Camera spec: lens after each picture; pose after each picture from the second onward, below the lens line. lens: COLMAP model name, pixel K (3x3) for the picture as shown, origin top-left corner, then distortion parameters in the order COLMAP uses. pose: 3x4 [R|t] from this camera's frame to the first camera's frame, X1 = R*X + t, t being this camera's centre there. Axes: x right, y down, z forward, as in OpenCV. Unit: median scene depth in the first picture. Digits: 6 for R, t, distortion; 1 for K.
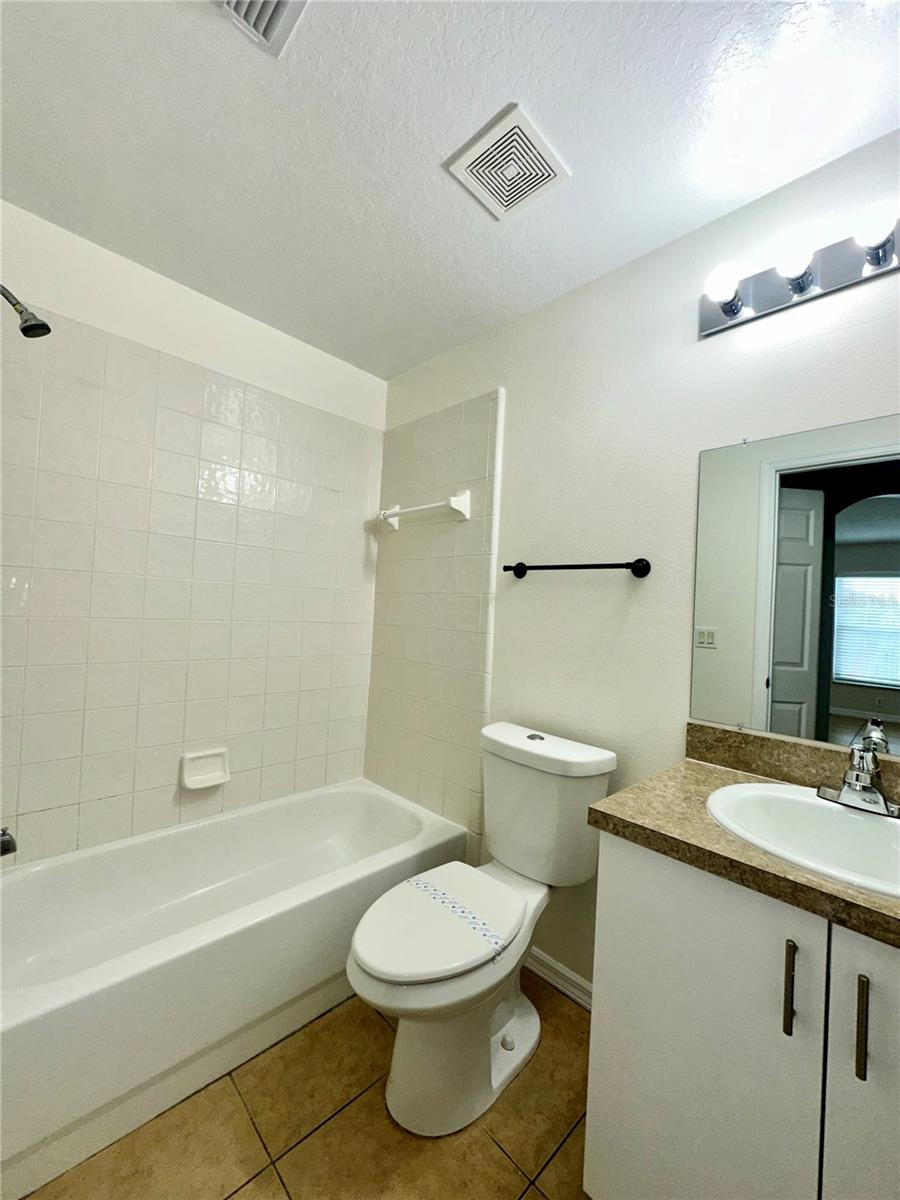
lens RADIAL K [[478.3, 0, 456.3], [0, 478.3, 604.2], [0, 0, 1]] dist [-0.005374, 0.000371]
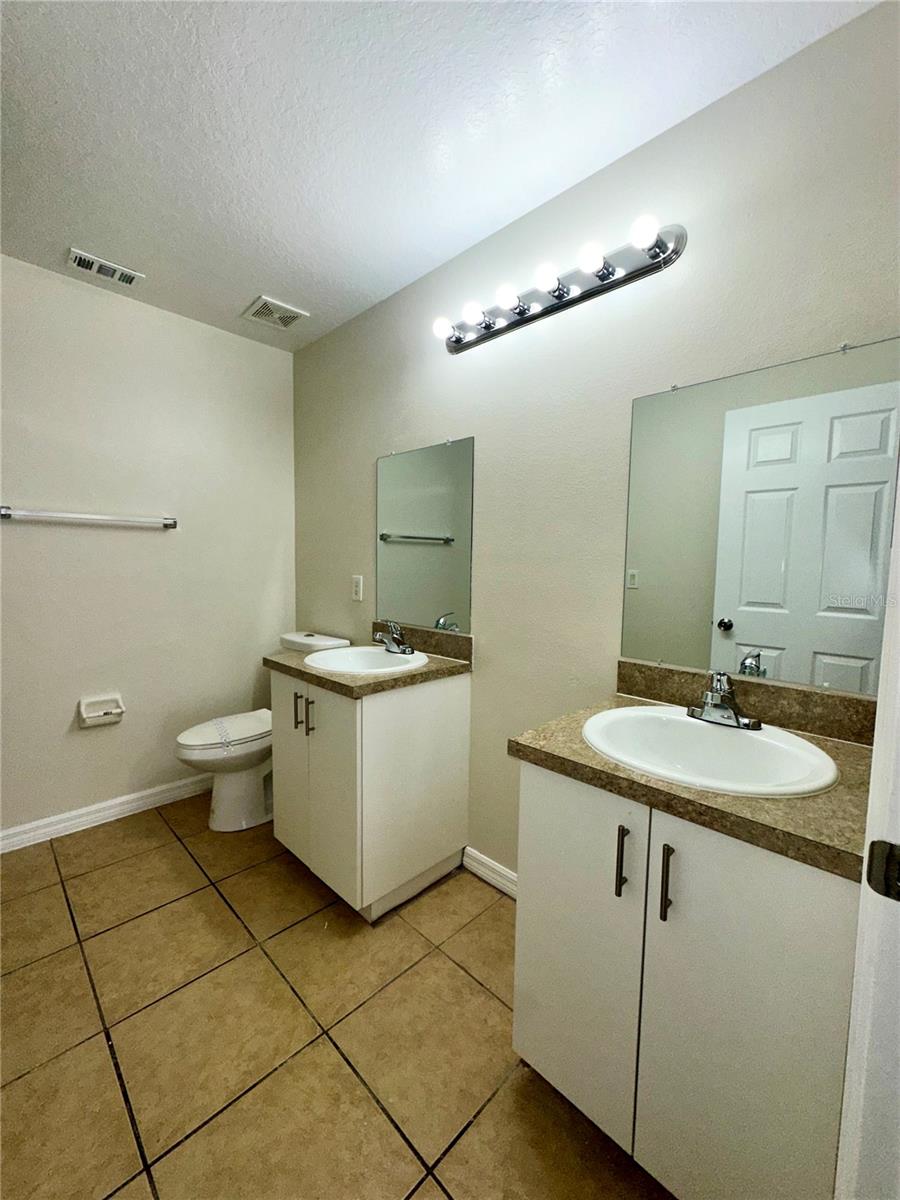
lens RADIAL K [[478.3, 0, 443.3], [0, 478.3, 600.2], [0, 0, 1]] dist [-0.005374, 0.000371]
pose [[0.998572, -0.047049, 0.025305, 0.164267], [0.044618, 0.995007, 0.089276, -0.004485], [-0.029379, -0.088020, 0.995685, -0.120379]]
